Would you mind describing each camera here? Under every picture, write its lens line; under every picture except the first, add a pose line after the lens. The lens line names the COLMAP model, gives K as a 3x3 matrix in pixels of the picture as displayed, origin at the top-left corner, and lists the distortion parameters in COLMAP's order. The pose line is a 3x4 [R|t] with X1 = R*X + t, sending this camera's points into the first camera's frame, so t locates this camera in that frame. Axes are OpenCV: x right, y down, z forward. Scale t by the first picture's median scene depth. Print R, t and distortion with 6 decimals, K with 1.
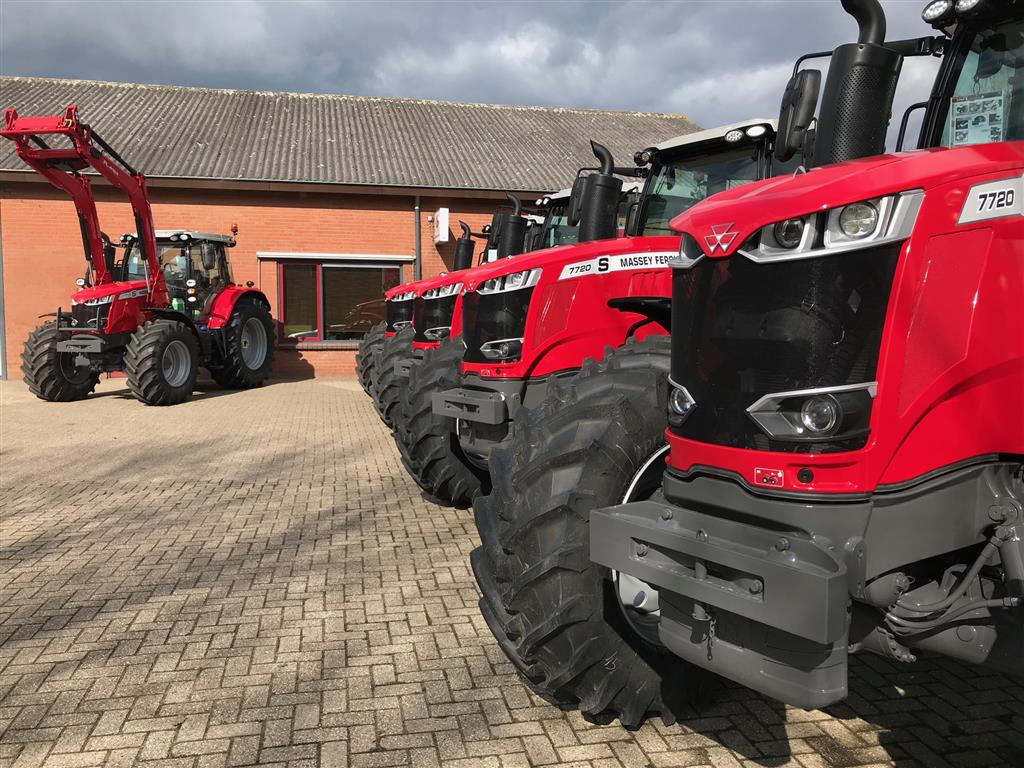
lens RADIAL K [[843.2, 0, 512.2], [0, 843.2, 382.3], [0, 0, 1]] dist [-0.005531, 0.015541]
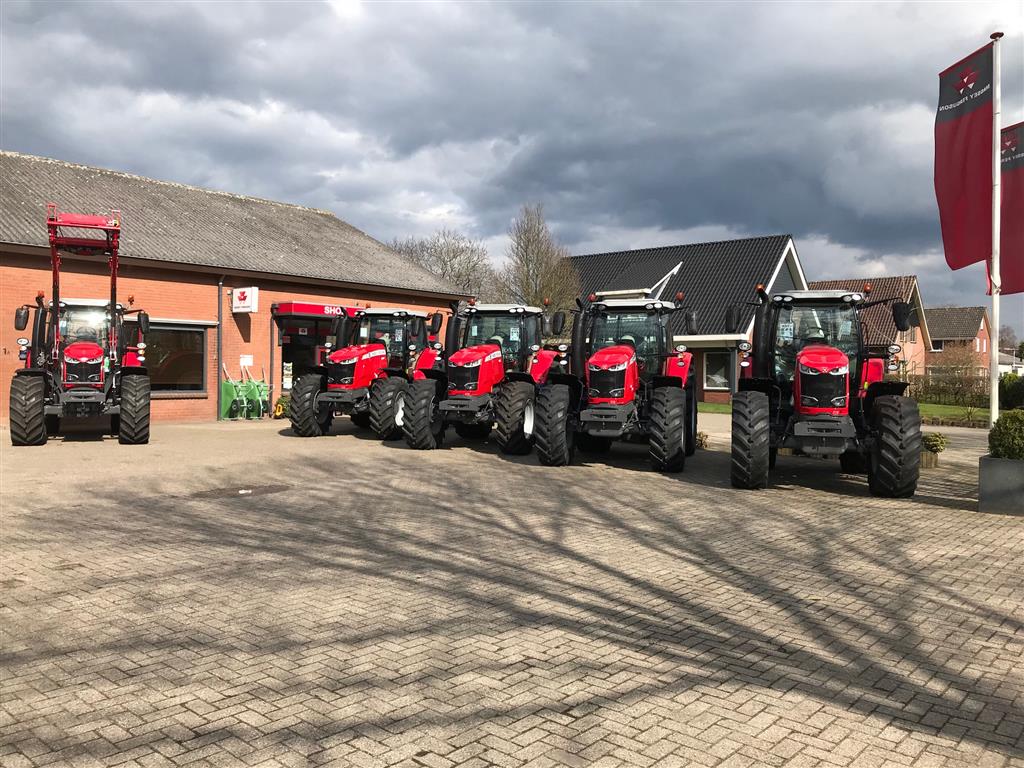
lens RADIAL K [[843.2, 0, 512.6], [0, 843.2, 383.3], [0, 0, 1]] dist [-0.005531, 0.015541]
pose [[0.794471, -0.006301, 0.607269, -0.522052], [0.040606, 0.998260, -0.042765, 0.009582], [-0.605943, 0.058635, 0.793344, -0.229014]]
